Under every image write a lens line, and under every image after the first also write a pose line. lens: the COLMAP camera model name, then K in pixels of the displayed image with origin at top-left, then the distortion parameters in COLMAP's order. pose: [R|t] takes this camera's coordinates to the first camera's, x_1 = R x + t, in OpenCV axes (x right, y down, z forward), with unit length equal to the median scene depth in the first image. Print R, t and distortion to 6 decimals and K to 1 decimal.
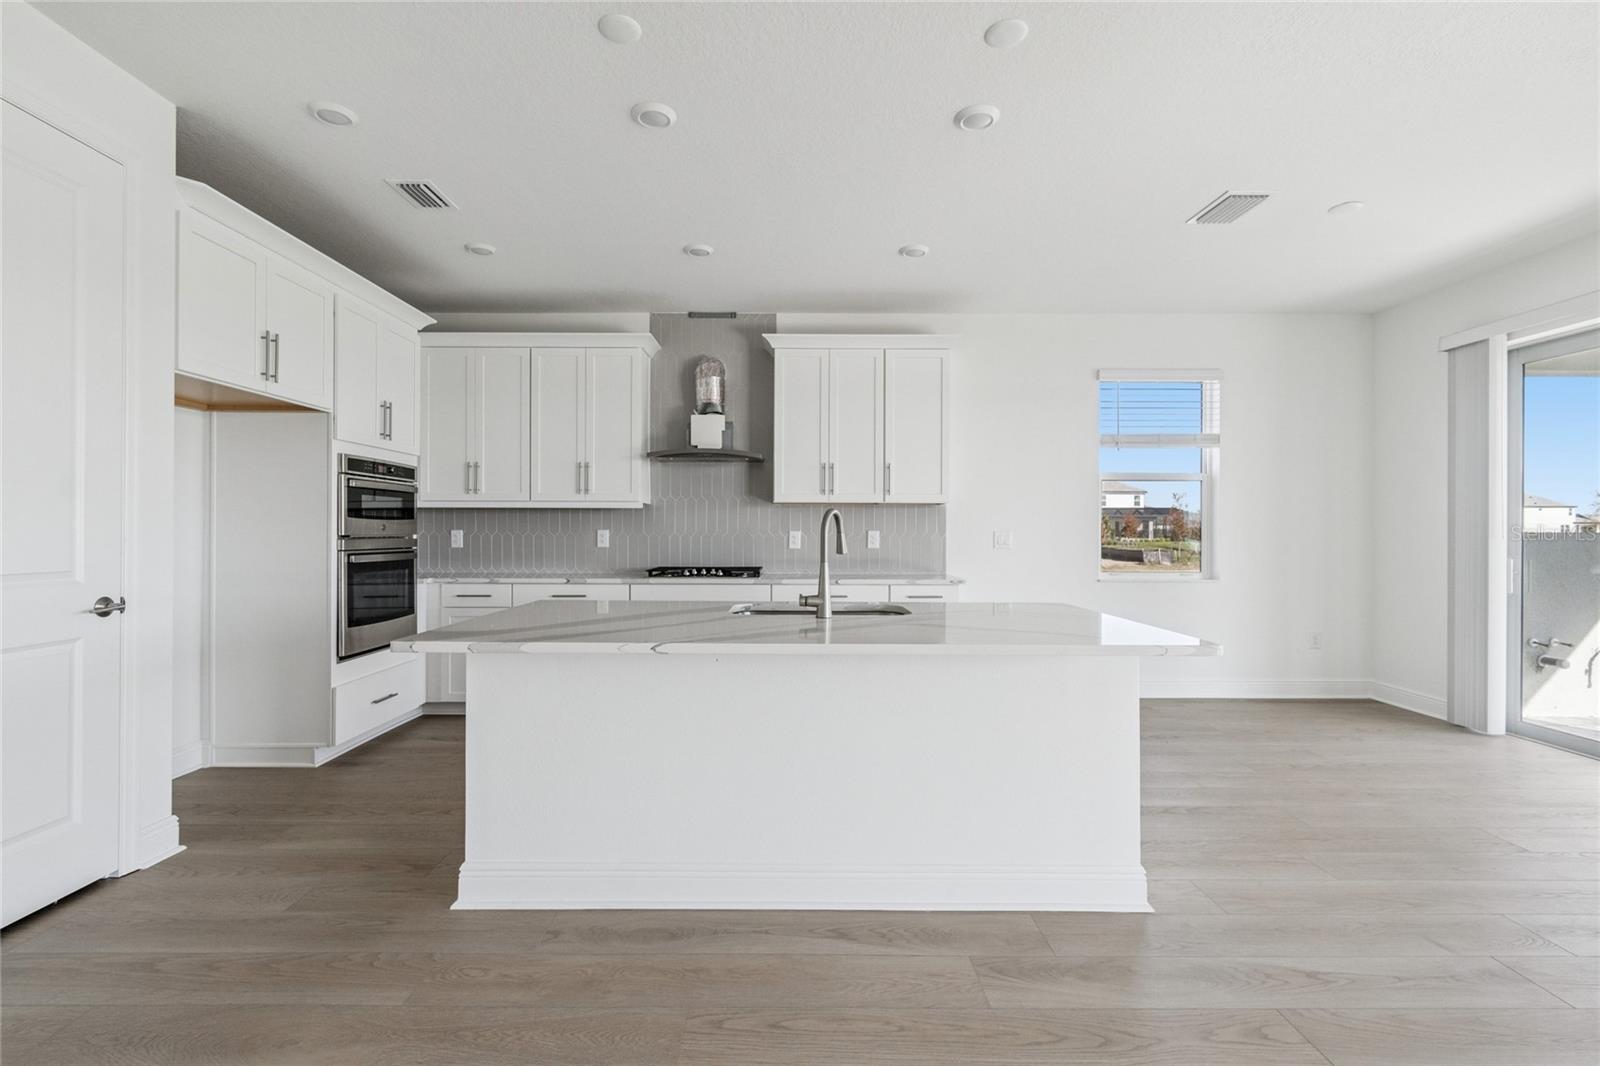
lens RADIAL K [[720.2, 0, 794.4], [0, 720.2, 531.6], [0, 0, 1]] dist [0.002156, 0.000406]
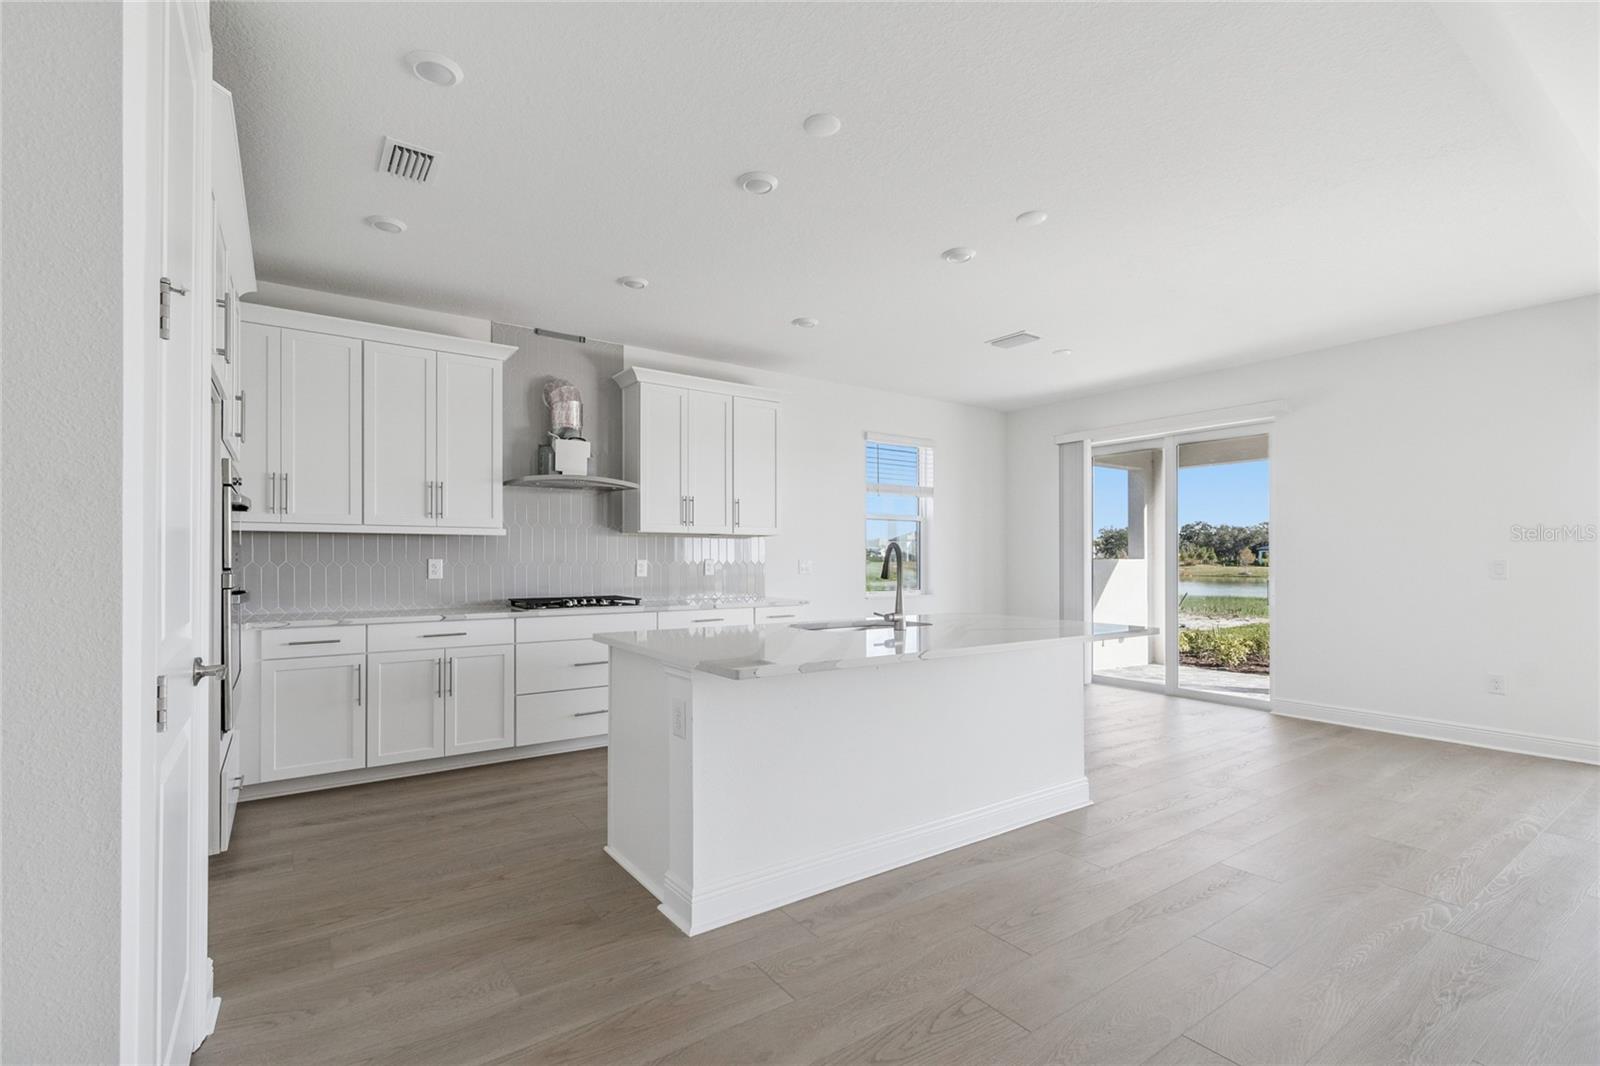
lens RADIAL K [[715.6, 0, 788.5], [0, 715.6, 555.9], [0, 0, 1]] dist [-0.000280, -0.000578]
pose [[0.823299, -0.000188, 0.567607, -0.432552], [0.002054, 0.999994, -0.002647, -0.003382], [-0.567604, 0.003345, 0.823295, 0.043716]]
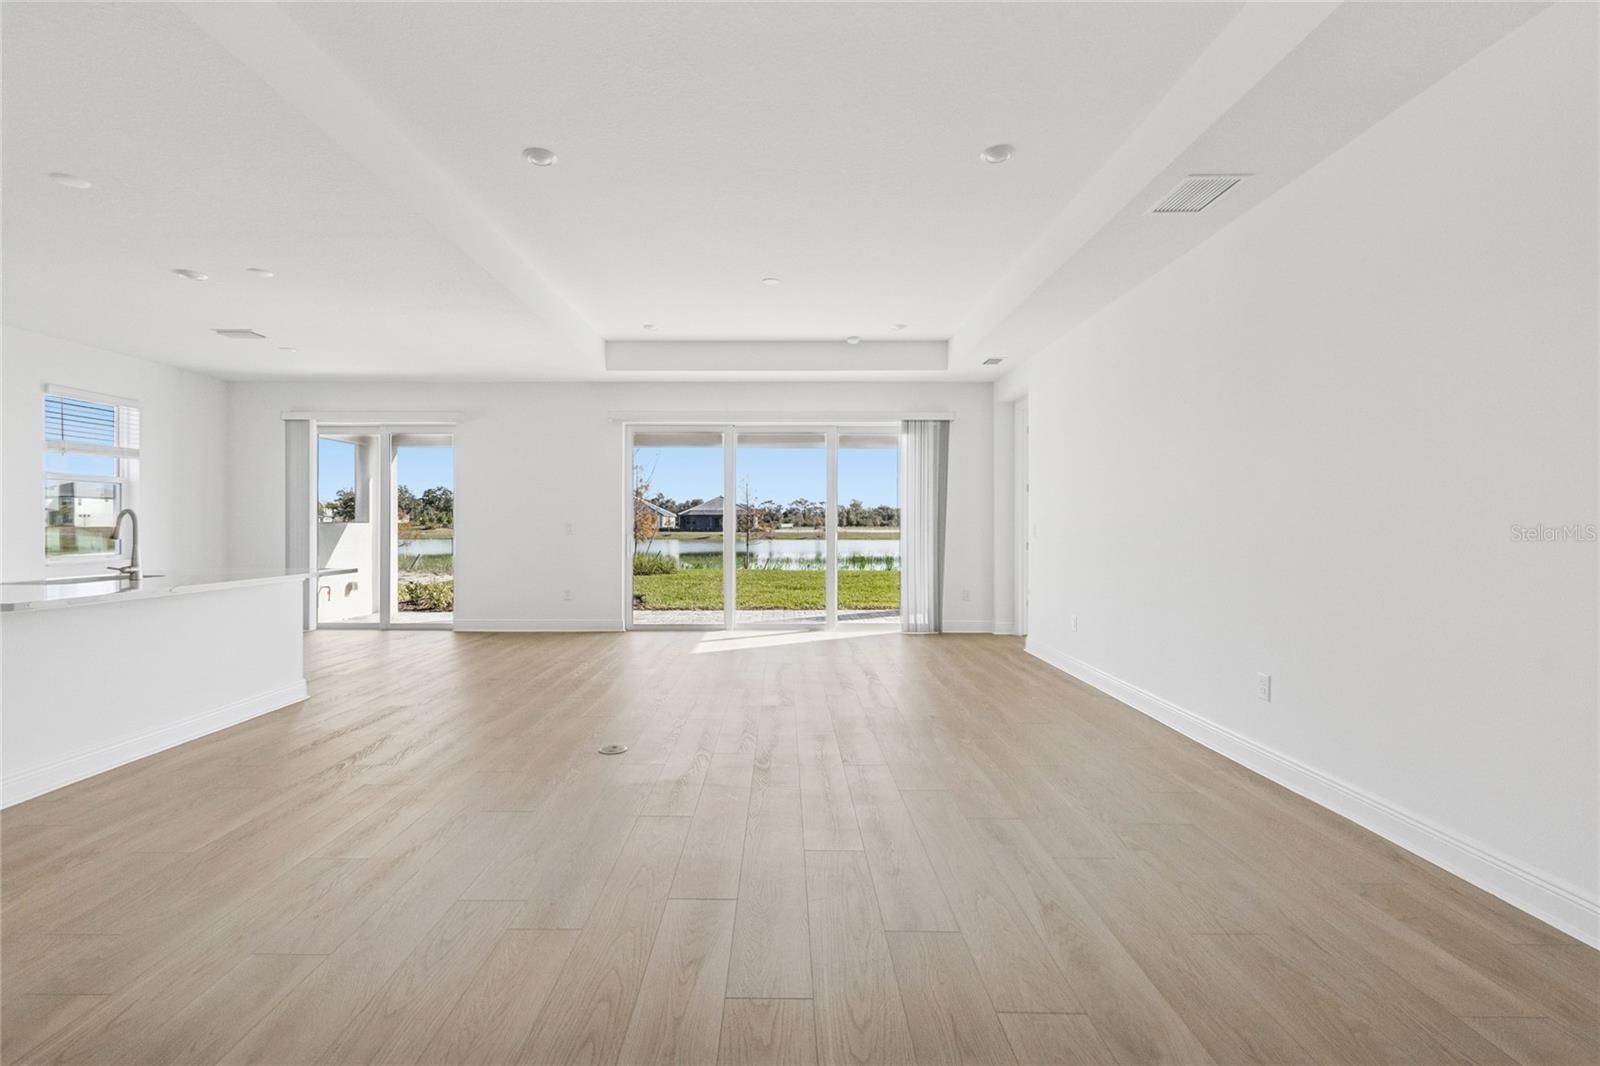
lens RADIAL K [[723.7, 0, 777.5], [0, 723.7, 521.8], [0, 0, 1]] dist [0.001653, -0.000151]
pose [[0.011495, -0.001110, 0.999933, -0.784150], [-0.000050, 0.999999, 0.001110, -0.003783], [-0.999934, -0.000063, 0.011495, -0.207167]]
